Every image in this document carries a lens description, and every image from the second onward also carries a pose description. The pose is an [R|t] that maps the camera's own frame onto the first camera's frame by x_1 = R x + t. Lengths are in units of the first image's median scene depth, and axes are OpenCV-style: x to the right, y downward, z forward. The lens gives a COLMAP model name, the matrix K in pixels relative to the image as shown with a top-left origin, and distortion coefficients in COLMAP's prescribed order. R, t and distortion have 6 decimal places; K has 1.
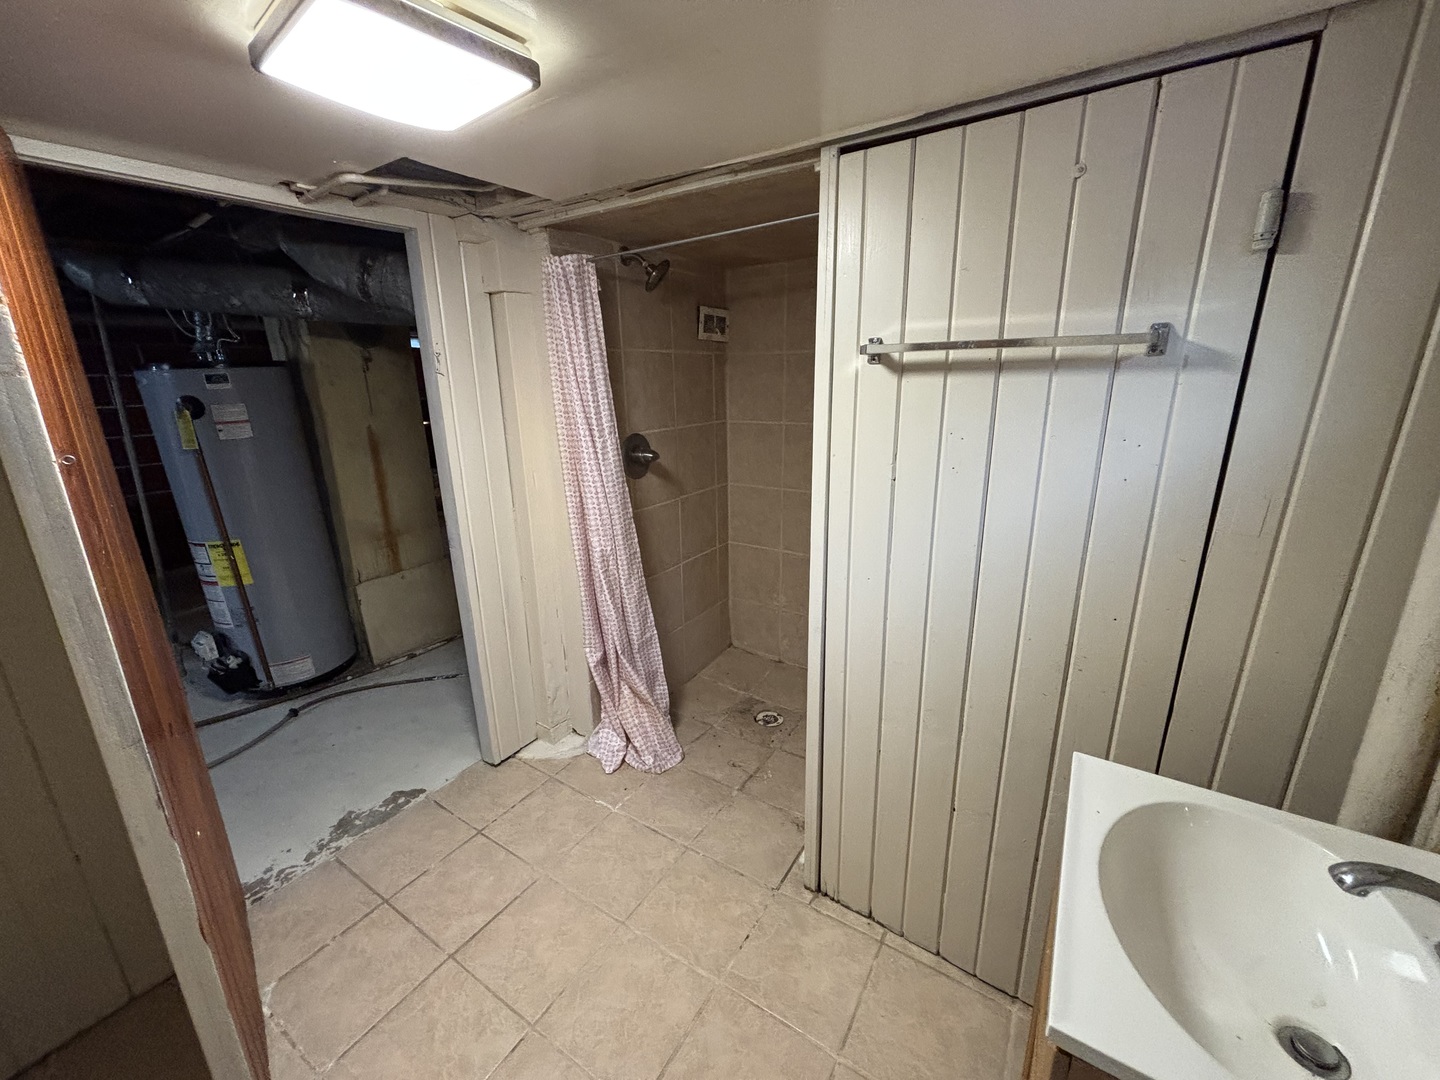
lens RADIAL K [[580.6, 0, 722.0], [0, 580.6, 540.9], [0, 0, 1]] dist [0.002594, 0.000418]
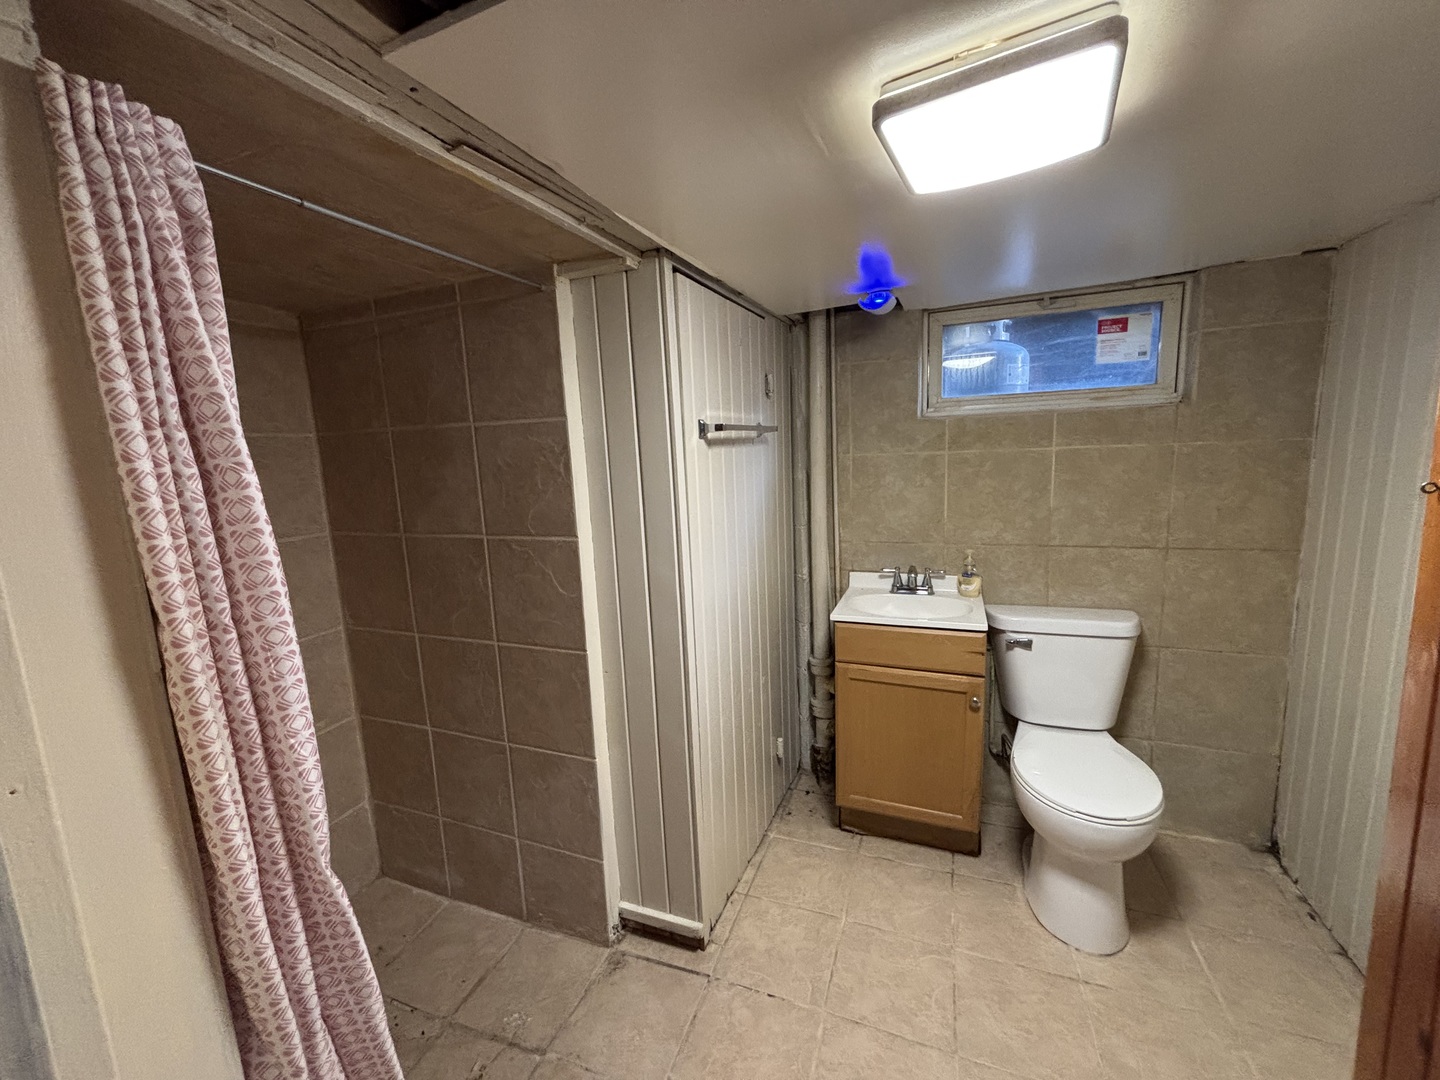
lens RADIAL K [[580.6, 0, 717.8], [0, 580.6, 535.3], [0, 0, 1]] dist [0.002594, 0.000418]
pose [[-0.187371, -0.125747, 0.974207, -1.054924], [0.313360, 0.932302, 0.180607, -0.334118], [-0.930966, 0.339118, -0.135282, 1.246954]]
